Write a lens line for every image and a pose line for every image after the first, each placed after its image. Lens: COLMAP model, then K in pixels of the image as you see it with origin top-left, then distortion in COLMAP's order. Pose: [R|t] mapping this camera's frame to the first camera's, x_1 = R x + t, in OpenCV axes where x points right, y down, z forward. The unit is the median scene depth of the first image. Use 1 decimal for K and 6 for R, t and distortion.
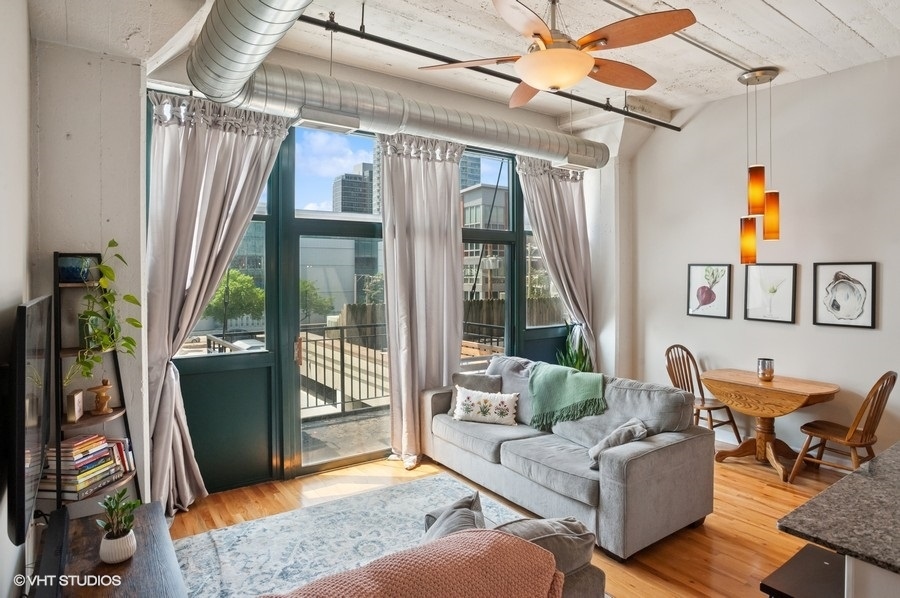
lens RADIAL K [[513.2, 0, 430.7], [0, 513.2, 280.5], [0, 0, 1]] dist [-0.081627, 0.038076]
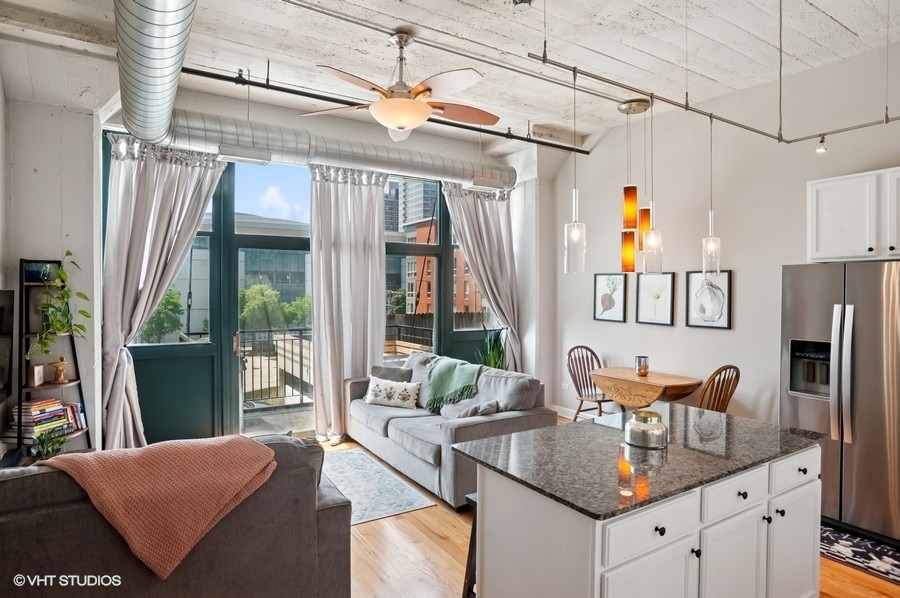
lens RADIAL K [[501.6, 0, 425.9], [0, 501.6, 296.2], [0, 0, 1]] dist [-0.075936, 0.042757]
pose [[0.998320, 0.004709, -0.057746, 0.256132], [-0.004753, 0.999989, -0.000628, 0.024487], [0.057743, 0.000902, 0.998331, -0.151823]]
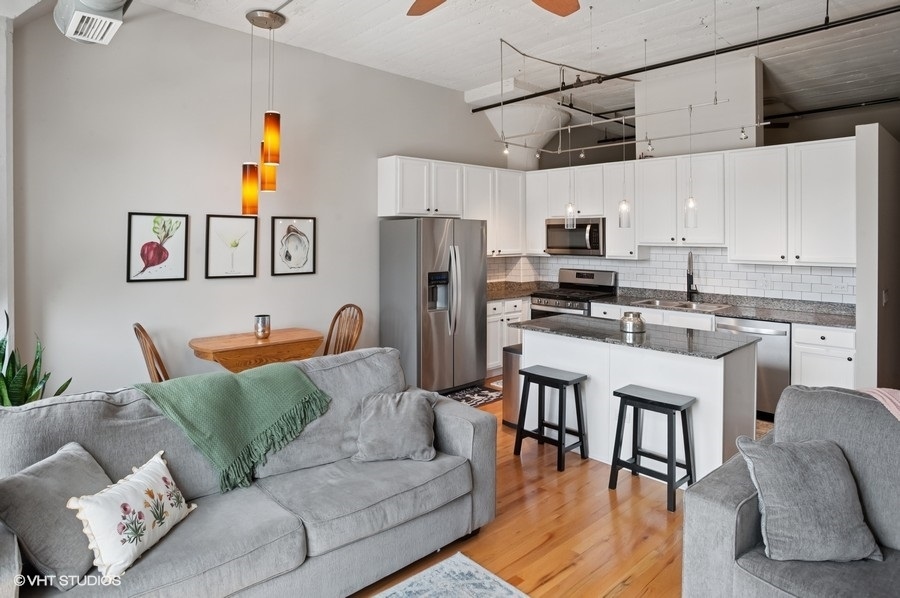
lens RADIAL K [[538.9, 0, 450.4], [0, 538.9, 232.7], [0, 0, 1]] dist [-0.024154, 0.002996]
pose [[-0.137587, 0.004920, 0.990478, -0.407987], [0.012988, 0.999911, -0.003163, 0.007268], [-0.990405, 0.012429, -0.137638, 0.806033]]
